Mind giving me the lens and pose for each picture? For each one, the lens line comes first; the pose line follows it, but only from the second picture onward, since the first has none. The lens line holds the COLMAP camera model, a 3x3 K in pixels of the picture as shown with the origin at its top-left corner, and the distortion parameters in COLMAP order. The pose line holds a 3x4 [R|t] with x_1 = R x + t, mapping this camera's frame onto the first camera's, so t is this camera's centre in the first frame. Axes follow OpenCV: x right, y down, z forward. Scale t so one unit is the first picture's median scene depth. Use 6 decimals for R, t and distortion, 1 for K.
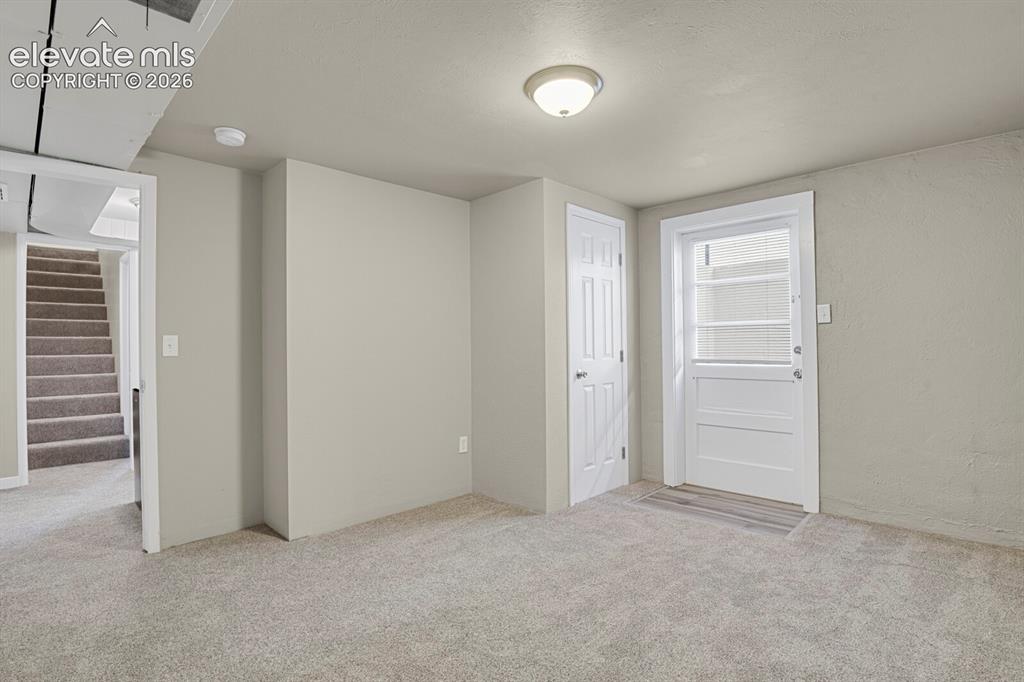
lens RADIAL K [[510.0, 0, 513.6], [0, 510.0, 339.0], [0, 0, 1]] dist [-0.026220, 0.000249]
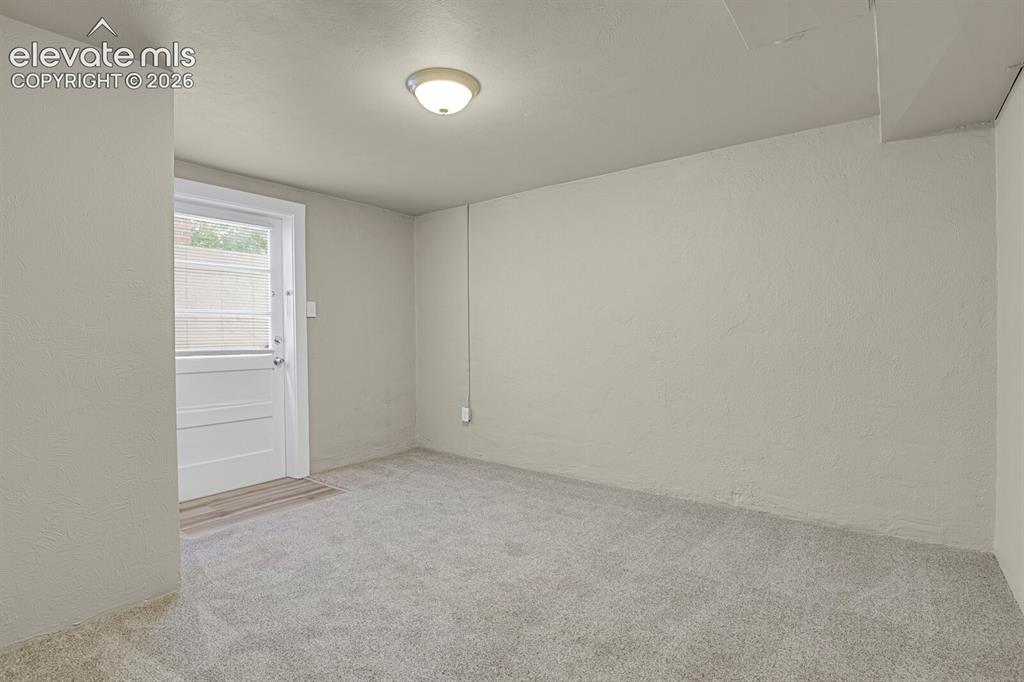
lens RADIAL K [[510.0, 0, 513.6], [0, 510.0, 339.0], [0, 0, 1]] dist [-0.026220, 0.000249]
pose [[-0.149264, 0.011765, 0.988727, -0.647538], [0.002981, 0.999930, -0.011449, 0.035652], [-0.988793, 0.001239, -0.149288, 0.682541]]
